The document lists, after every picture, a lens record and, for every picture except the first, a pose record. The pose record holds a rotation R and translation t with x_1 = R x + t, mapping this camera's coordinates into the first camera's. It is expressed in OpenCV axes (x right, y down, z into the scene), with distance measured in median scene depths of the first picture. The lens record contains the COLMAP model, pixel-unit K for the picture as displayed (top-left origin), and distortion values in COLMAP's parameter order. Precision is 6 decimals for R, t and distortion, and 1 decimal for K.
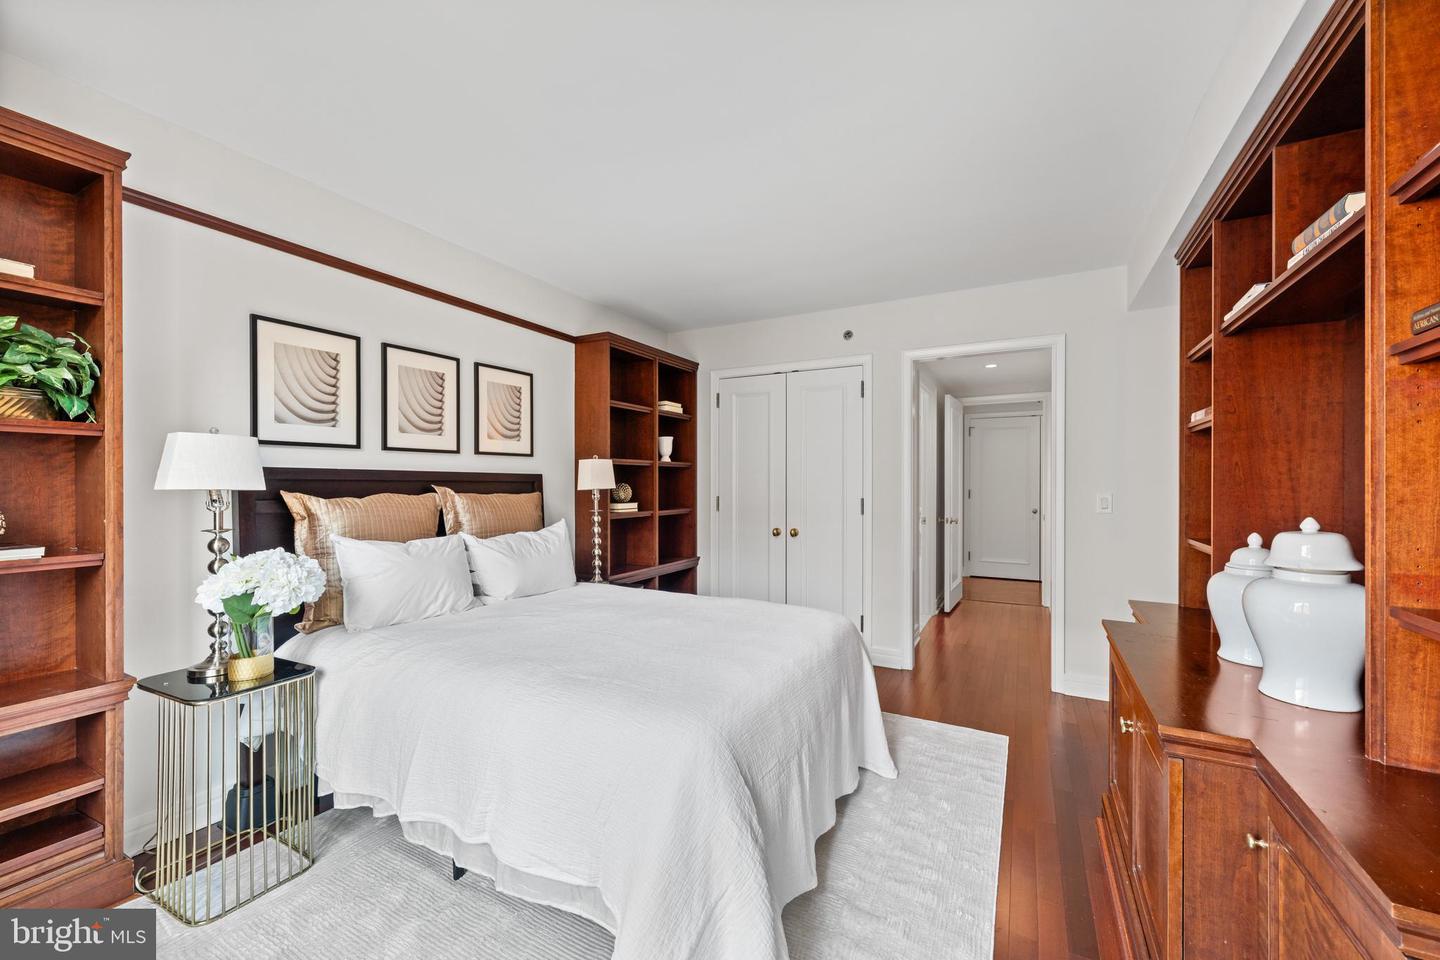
lens RADIAL K [[567.7, 0, 720.0], [0, 567.7, 480.0], [0, 0, 1]] dist [-0.000903, 0.000022]
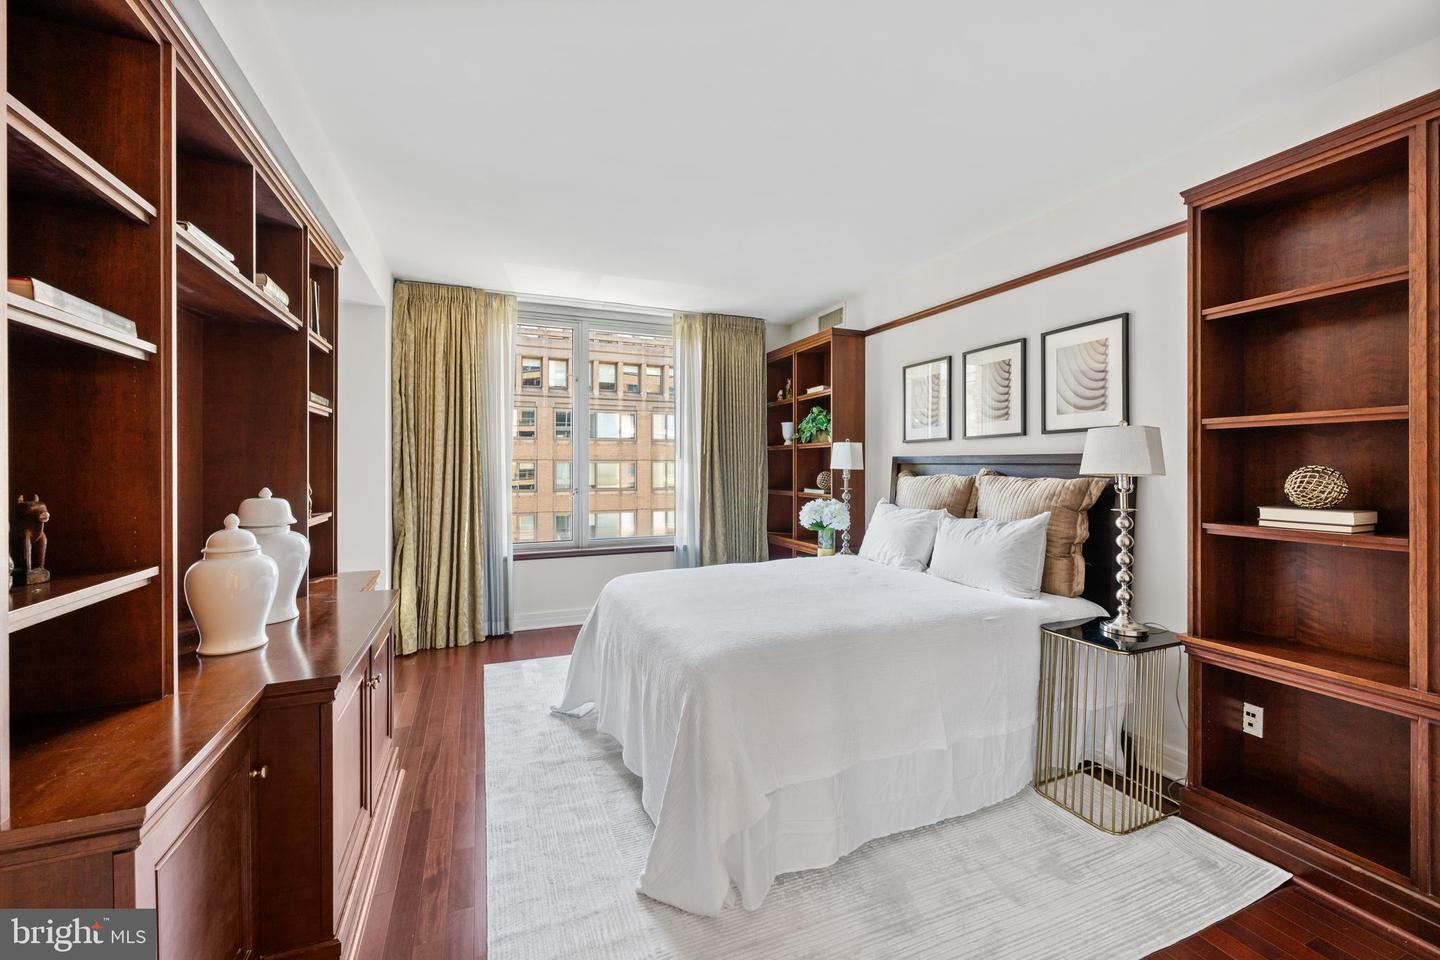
lens RADIAL K [[567.7, 0, 720.0], [0, 567.7, 480.0], [0, 0, 1]] dist [-0.000903, 0.000022]
pose [[-0.629267, 0.017842, -0.776985, 0.656263], [0.001569, 0.999764, 0.021686, 0.010060], [0.777188, 0.012427, -0.629146, 1.244692]]
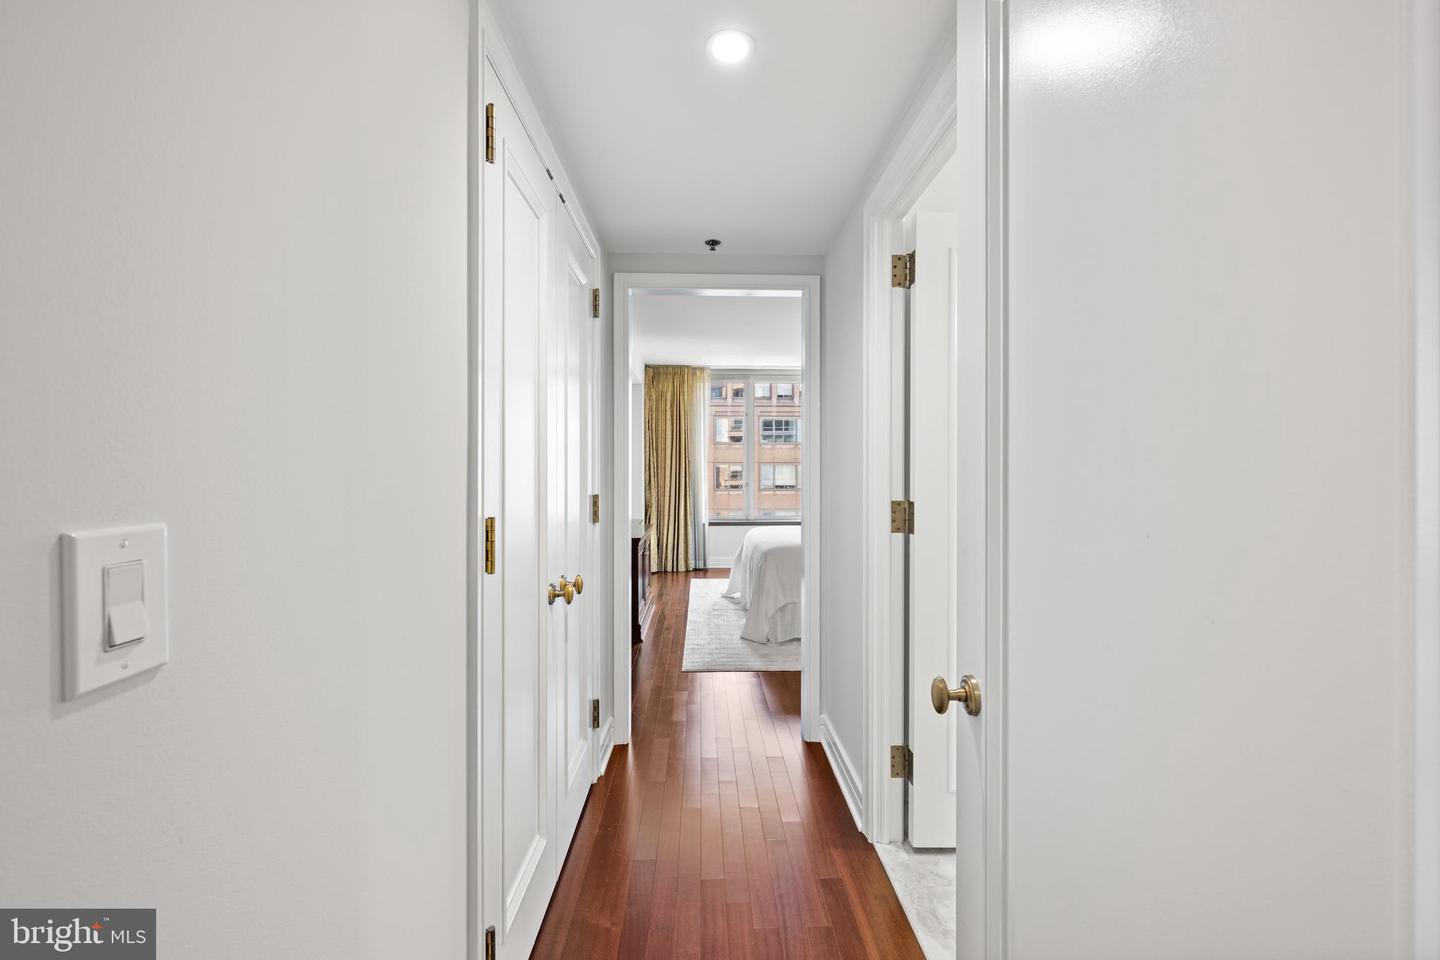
lens RADIAL K [[567.7, 0, 720.0], [0, 567.7, 480.0], [0, 0, 1]] dist [-0.000903, 0.000022]
pose [[-0.865401, 0.018575, -0.500735, 0.838545], [0.011359, 0.999783, 0.017455, 0.010862], [0.500951, 0.009418, -0.865424, 1.632539]]
